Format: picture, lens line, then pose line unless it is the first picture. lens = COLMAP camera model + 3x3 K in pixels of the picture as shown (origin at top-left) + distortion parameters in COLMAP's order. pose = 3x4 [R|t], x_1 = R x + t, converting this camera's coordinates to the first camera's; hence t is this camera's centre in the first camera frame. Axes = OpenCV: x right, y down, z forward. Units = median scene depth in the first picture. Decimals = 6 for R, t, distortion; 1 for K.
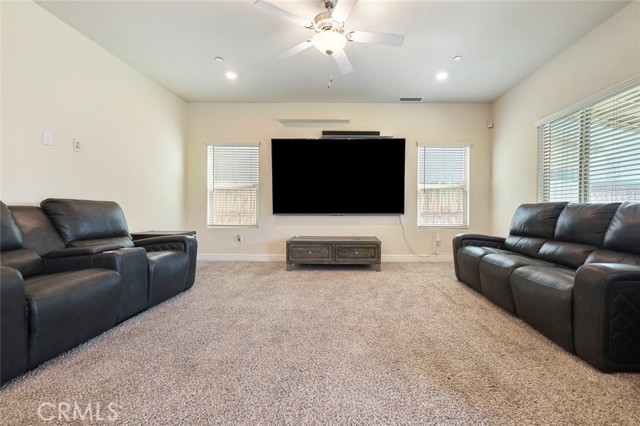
lens RADIAL K [[284.7, 0, 342.8], [0, 284.7, 211.2], [0, 0, 1]] dist [-0.000908, -0.000161]
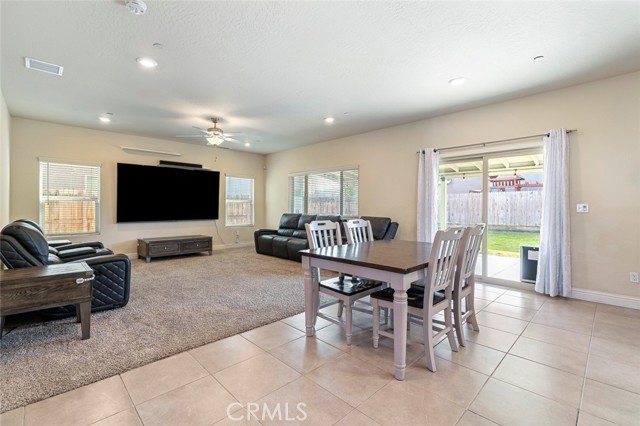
lens RADIAL K [[286.7, 0, 320.7], [0, 286.7, 206.5], [0, 0, 1]] dist [0.001033, 0.000405]
pose [[0.707965, -0.000757, 0.706247, -0.576342], [0.007367, 0.999953, -0.006313, -0.052710], [-0.706209, 0.009672, 0.707938, -0.597483]]
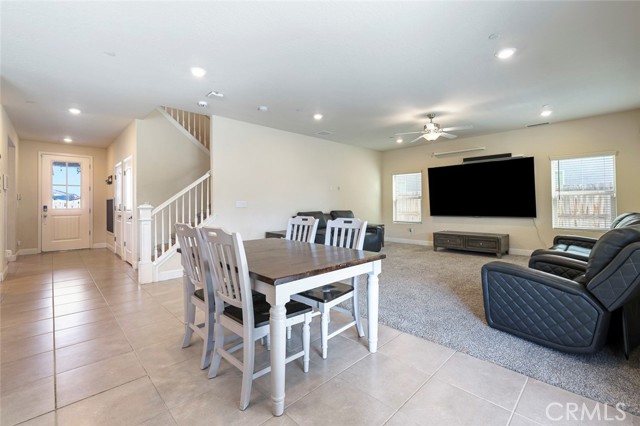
lens RADIAL K [[276.1, 0, 317.6], [0, 276.1, 198.5], [0, 0, 1]] dist [0.001158, 0.000065]
pose [[0.701241, -0.025180, -0.712479, 0.464103], [0.004931, 0.999523, -0.030471, -0.046466], [0.712907, 0.017854, 0.701031, -0.581130]]
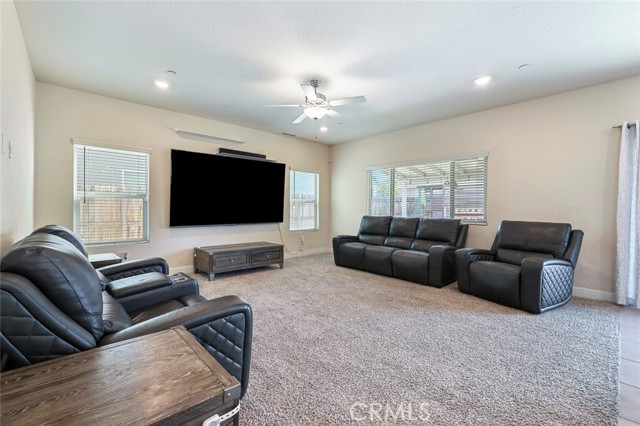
lens RADIAL K [[275.2, 0, 320.8], [0, 275.2, 208.4], [0, 0, 1]] dist [-0.000488, -0.000274]
pose [[0.730161, 0.000062, 0.683275, -0.584199], [0.003114, 0.999989, -0.003418, -0.054170], [-0.683268, 0.004623, 0.730153, -0.028270]]
